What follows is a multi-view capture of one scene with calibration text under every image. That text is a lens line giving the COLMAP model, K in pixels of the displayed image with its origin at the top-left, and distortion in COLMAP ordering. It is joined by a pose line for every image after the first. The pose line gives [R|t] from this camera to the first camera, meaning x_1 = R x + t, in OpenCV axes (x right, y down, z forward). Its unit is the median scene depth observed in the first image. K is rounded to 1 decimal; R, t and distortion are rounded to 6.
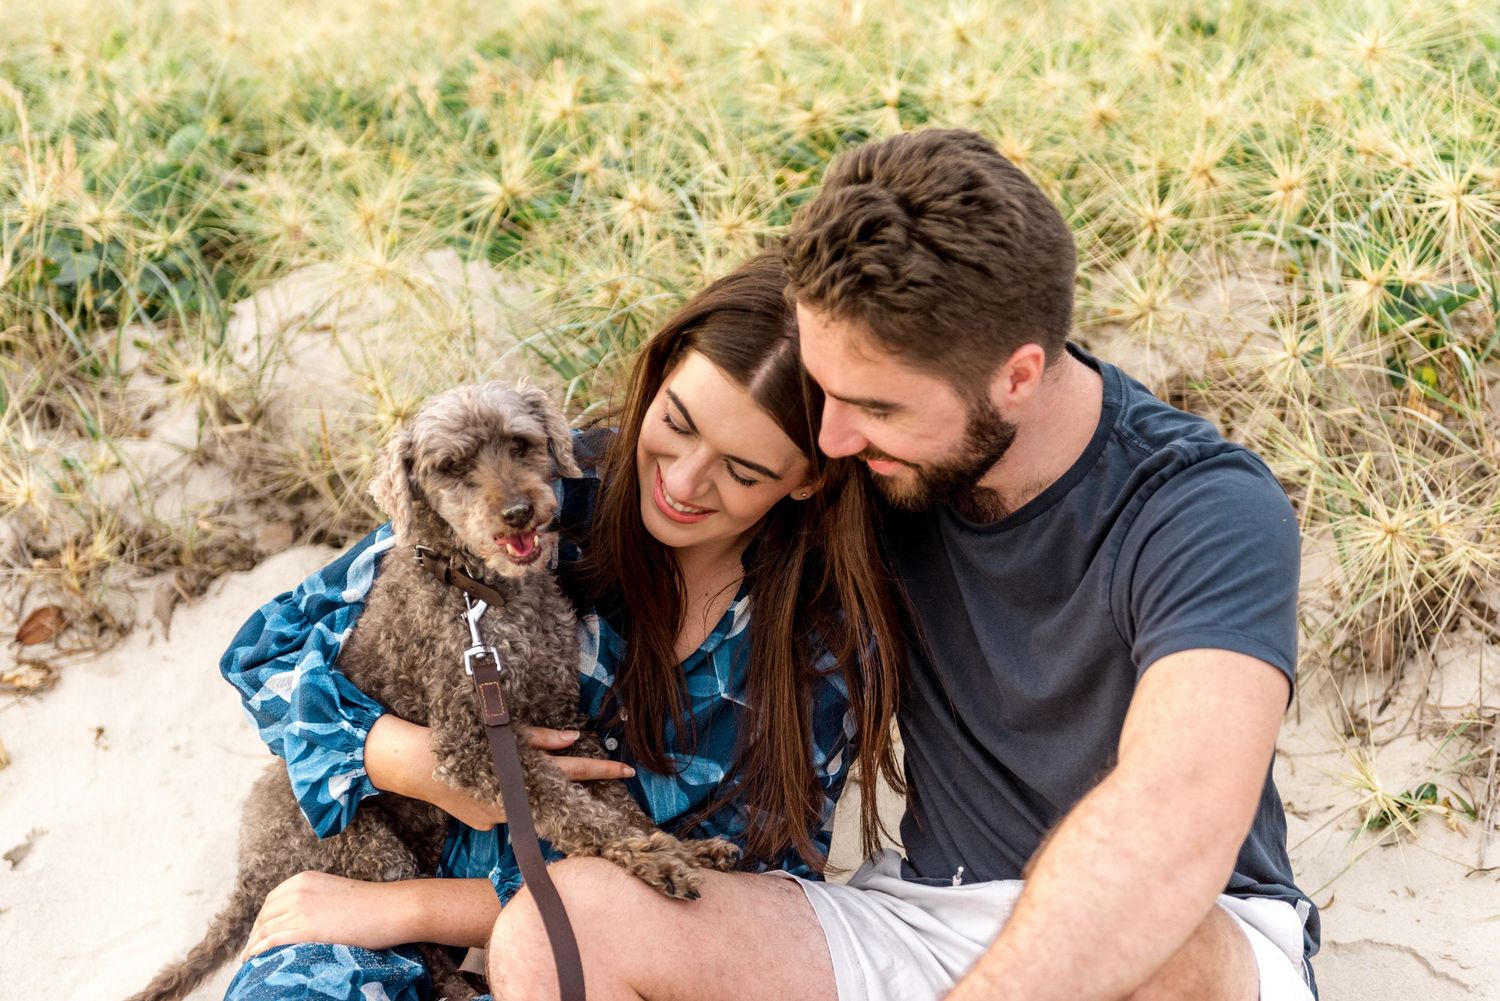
lens RADIAL K [[1928.8, 0, 946.8], [0, 1928.8, 308.0], [0, 0, 1]] dist [-0.005821, 0.009100]
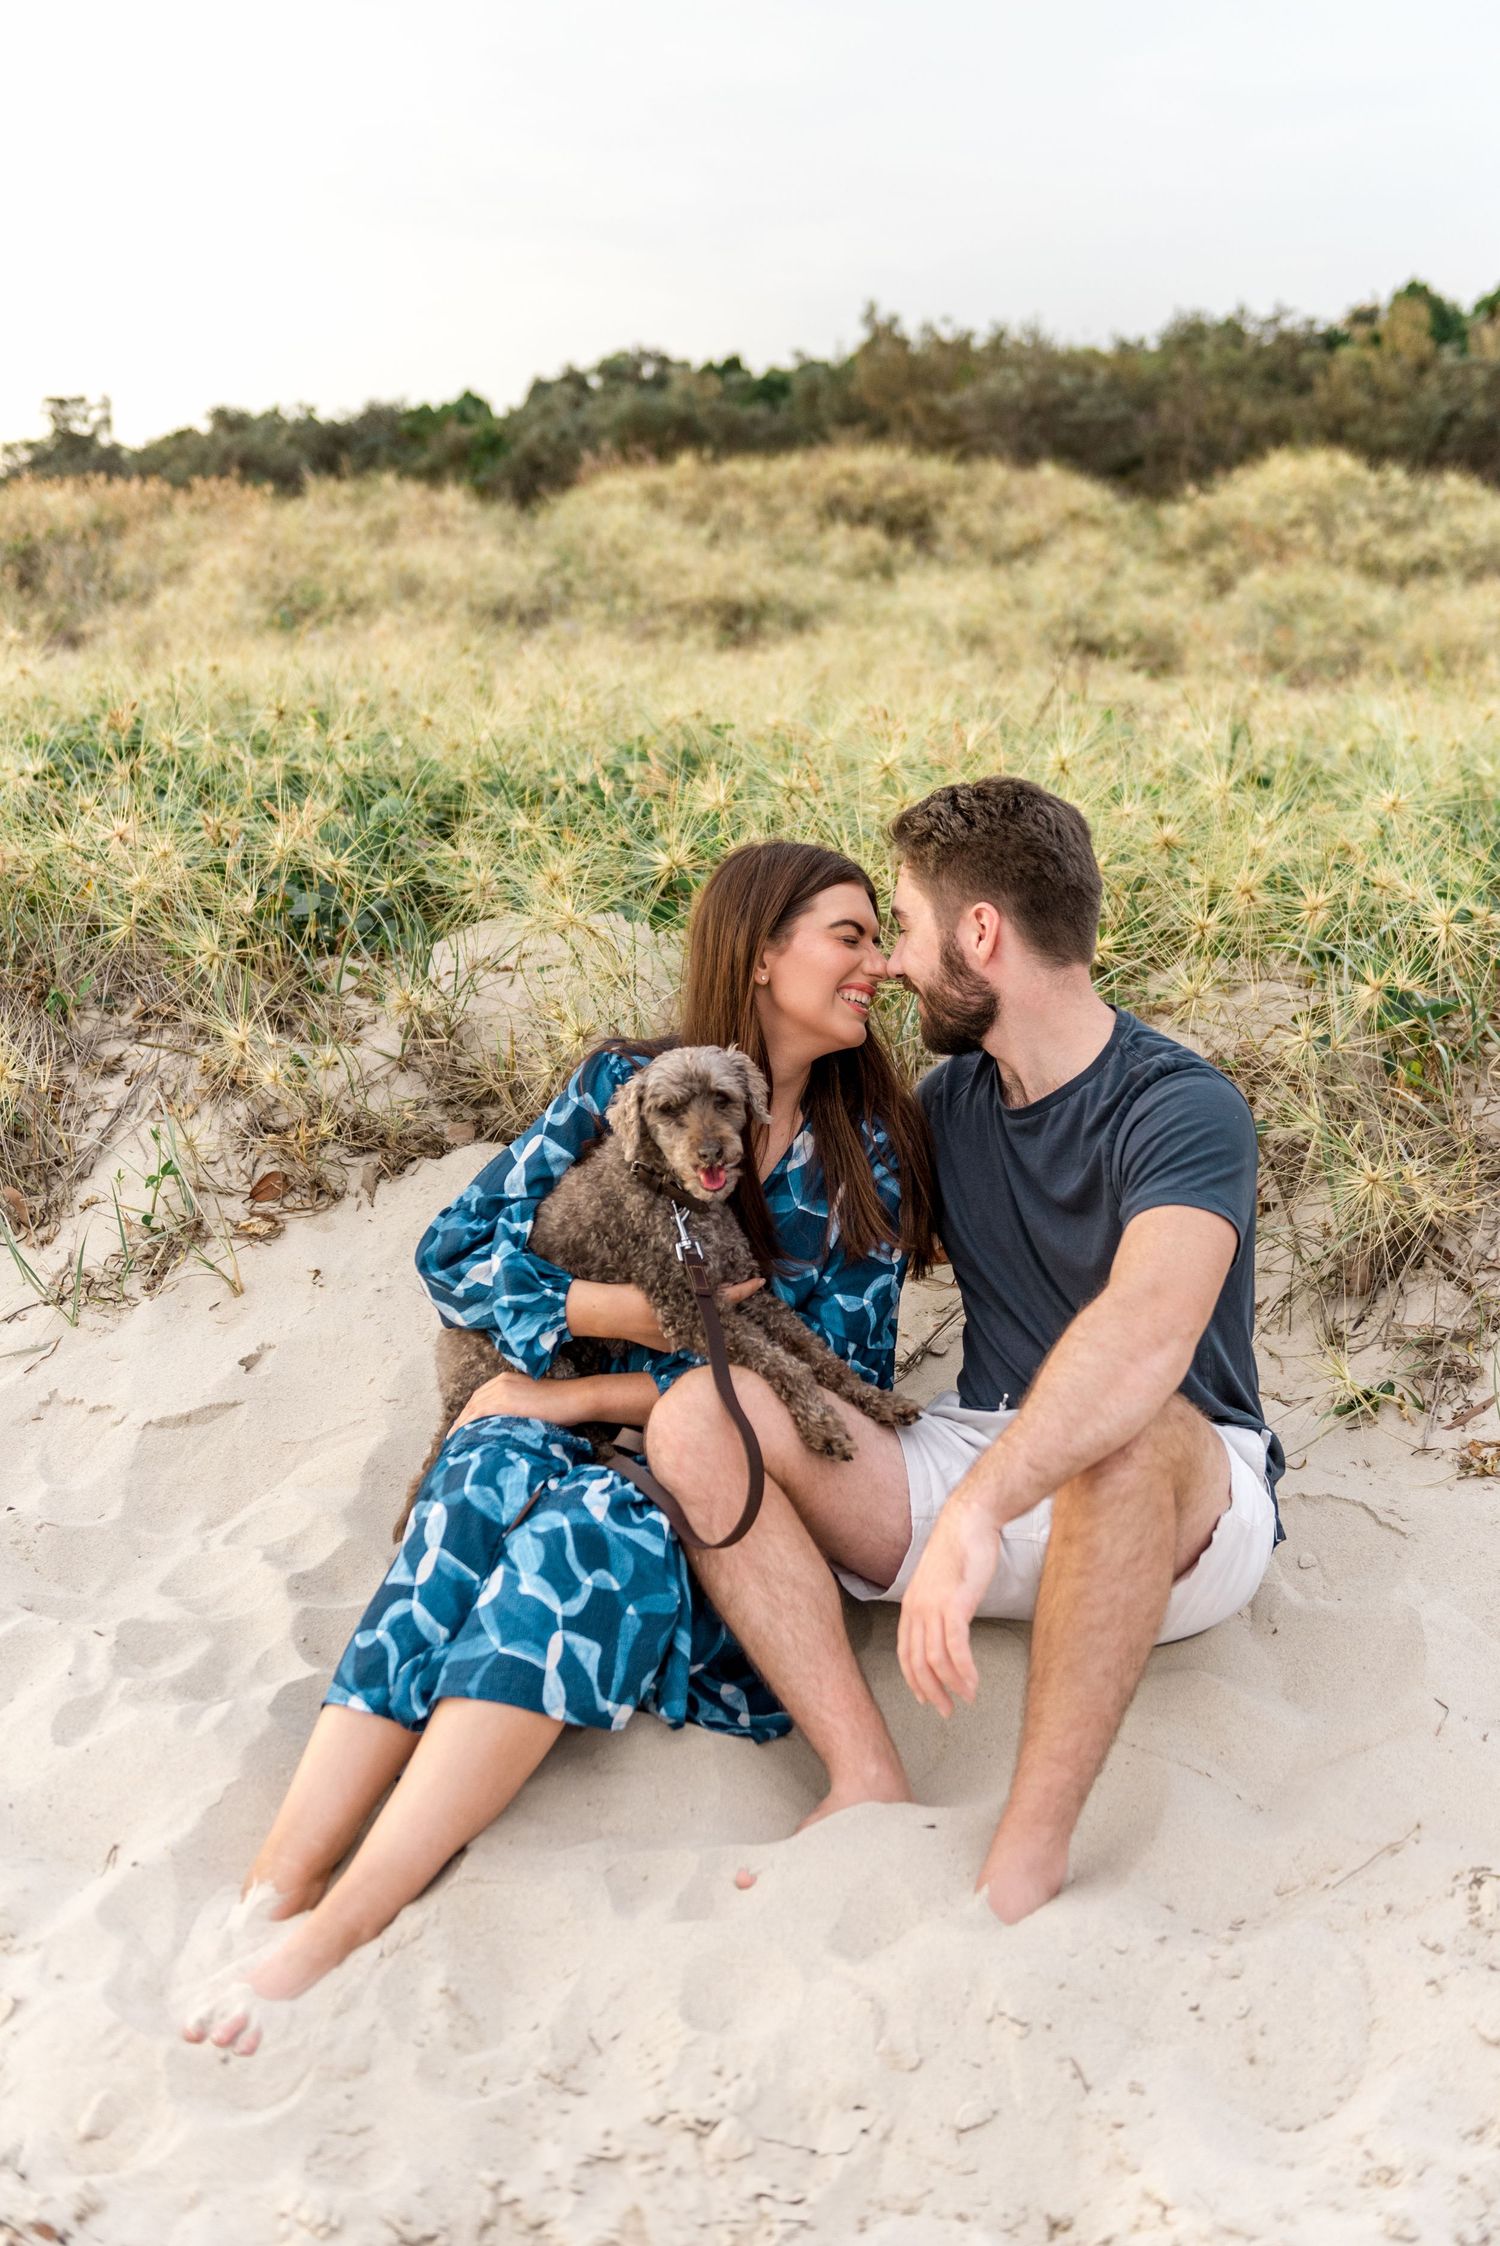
lens RADIAL K [[2888.0, 0, 838.5], [0, 2888.0, 1111.3], [0, 0, 1]] dist [-0.005821, 0.009100]
pose [[0.996778, 0.078221, -0.017756, -0.081920], [-0.078852, 0.996156, -0.038153, 0.159562], [0.014703, 0.039430, 0.999114, -0.833912]]
